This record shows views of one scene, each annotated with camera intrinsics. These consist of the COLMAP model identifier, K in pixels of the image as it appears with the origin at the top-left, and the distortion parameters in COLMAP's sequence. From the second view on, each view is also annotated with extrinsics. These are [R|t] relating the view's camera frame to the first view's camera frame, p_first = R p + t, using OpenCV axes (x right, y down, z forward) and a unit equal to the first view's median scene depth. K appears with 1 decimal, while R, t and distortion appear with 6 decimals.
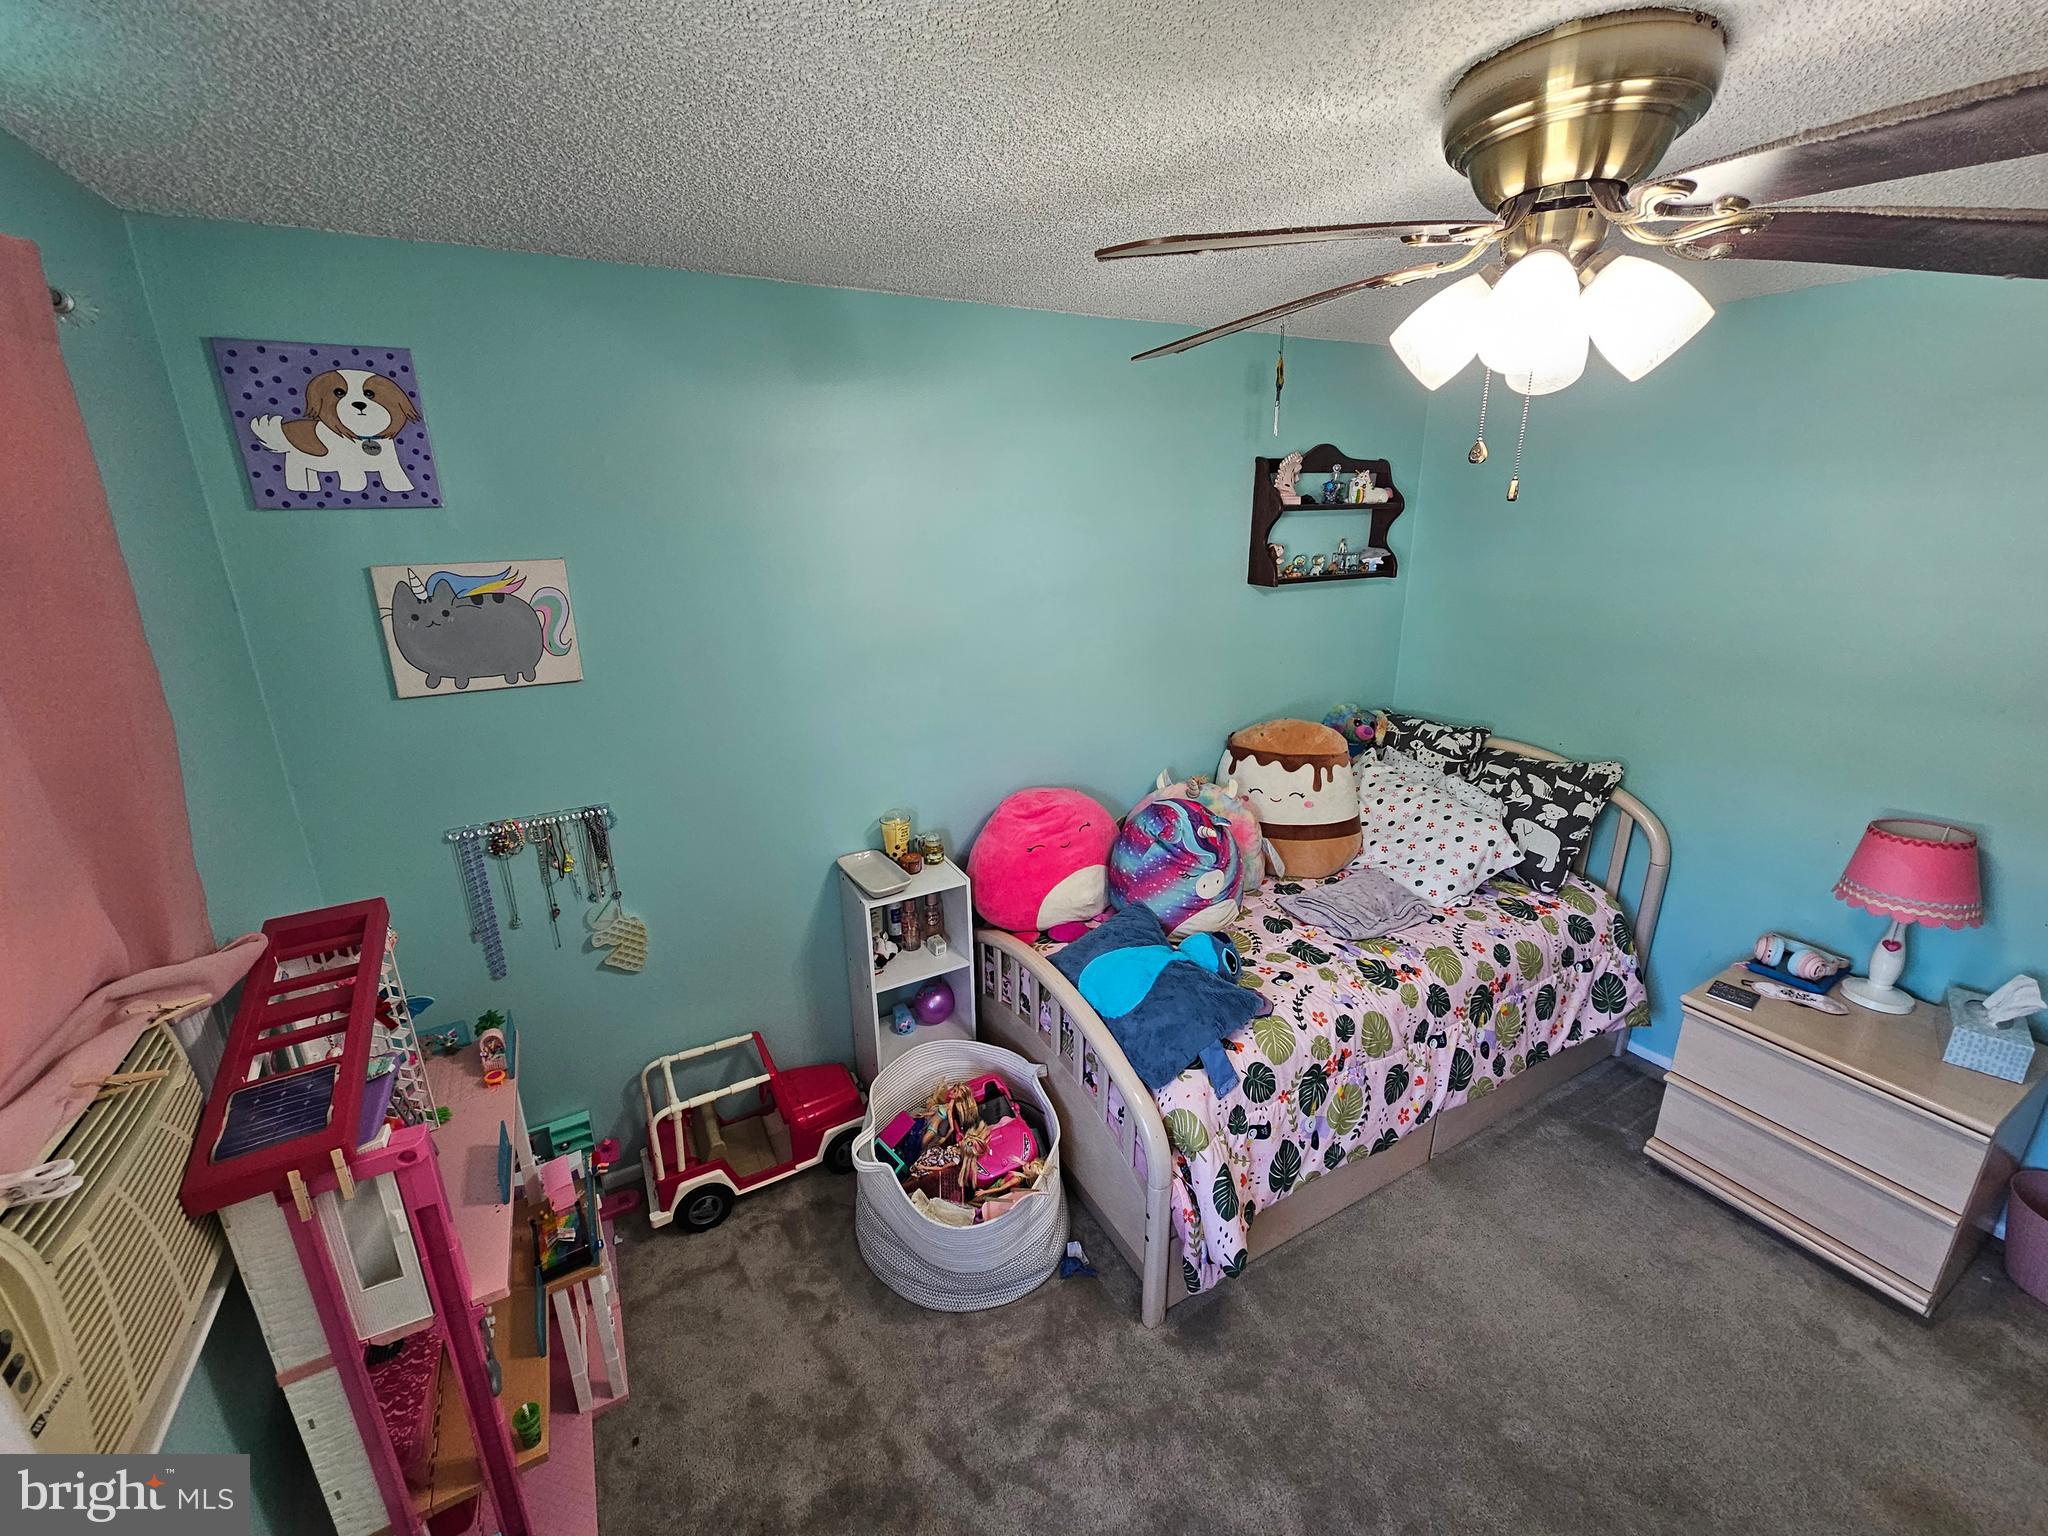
lens RADIAL K [[829.7, 0, 1024.0], [0, 829.7, 768.0], [0, 0, 1]] dist [0.005466, -0.005512]
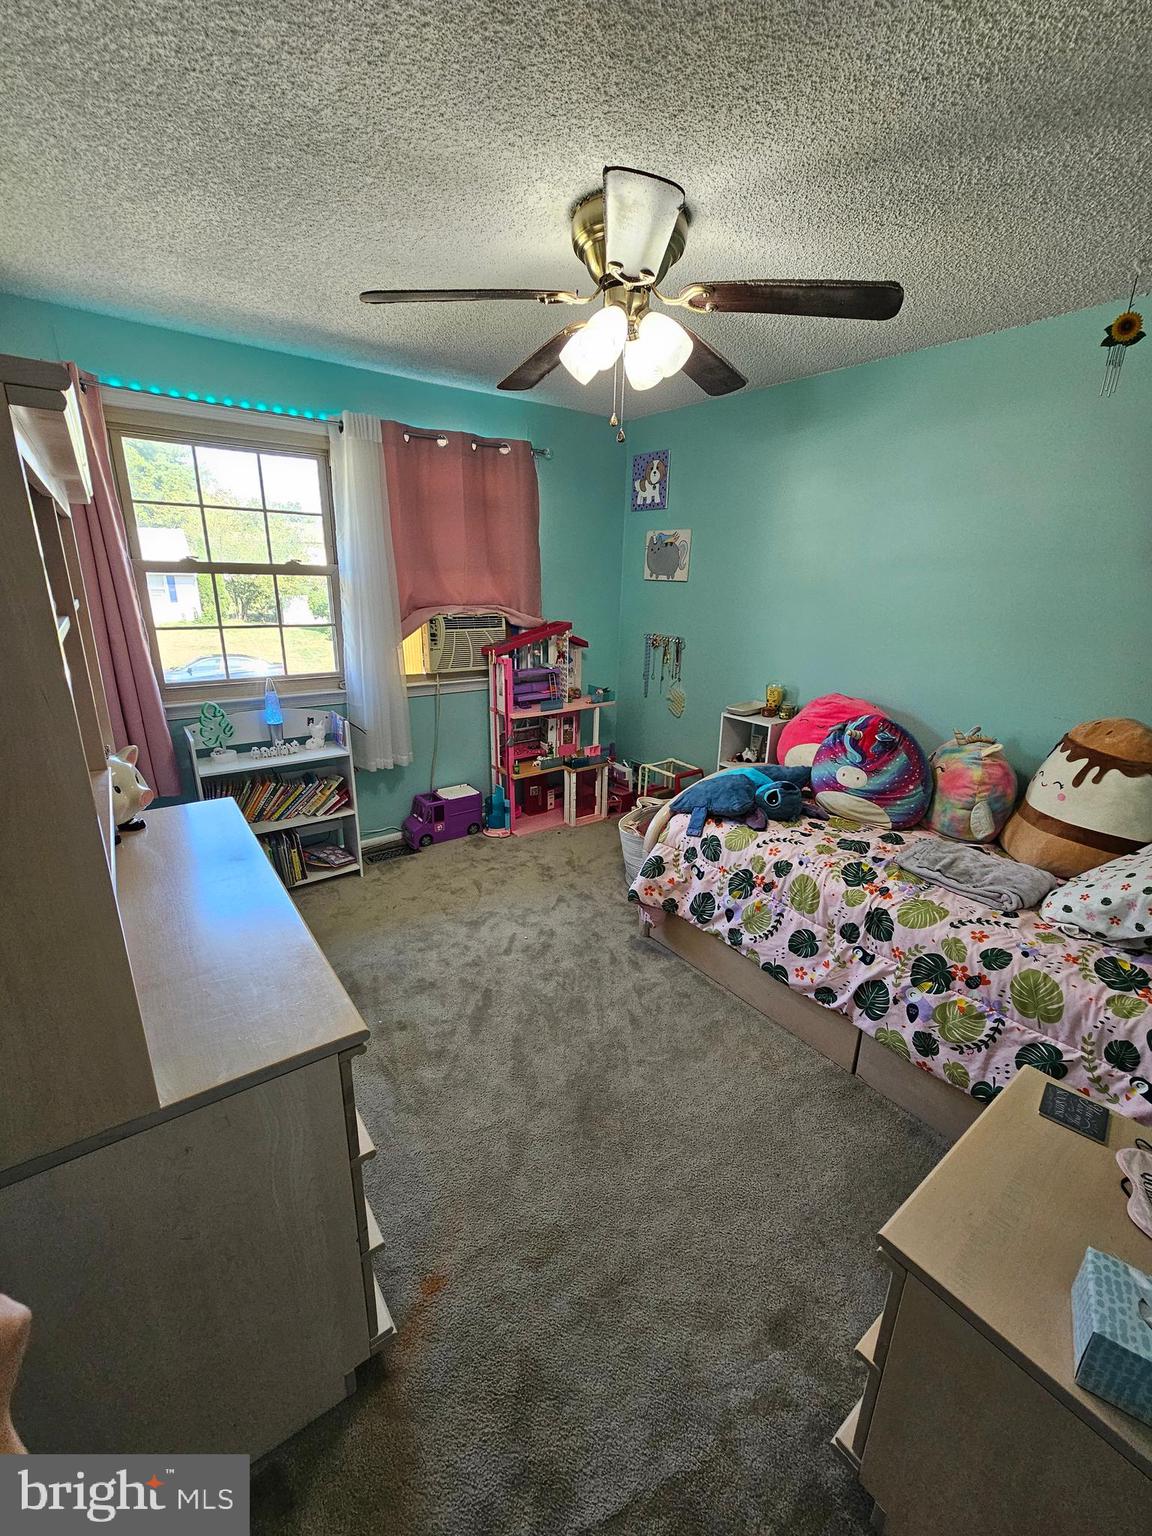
lens RADIAL K [[622.3, 0, 585.9], [0, 622.3, 771.9], [0, 0, 1]] dist [0.005466, -0.005512]
pose [[0.142126, 0.326667, -0.934392, 1.250112], [-0.323470, 0.907476, 0.268056, 0.005671], [0.935504, 0.264150, 0.234644, 0.436419]]
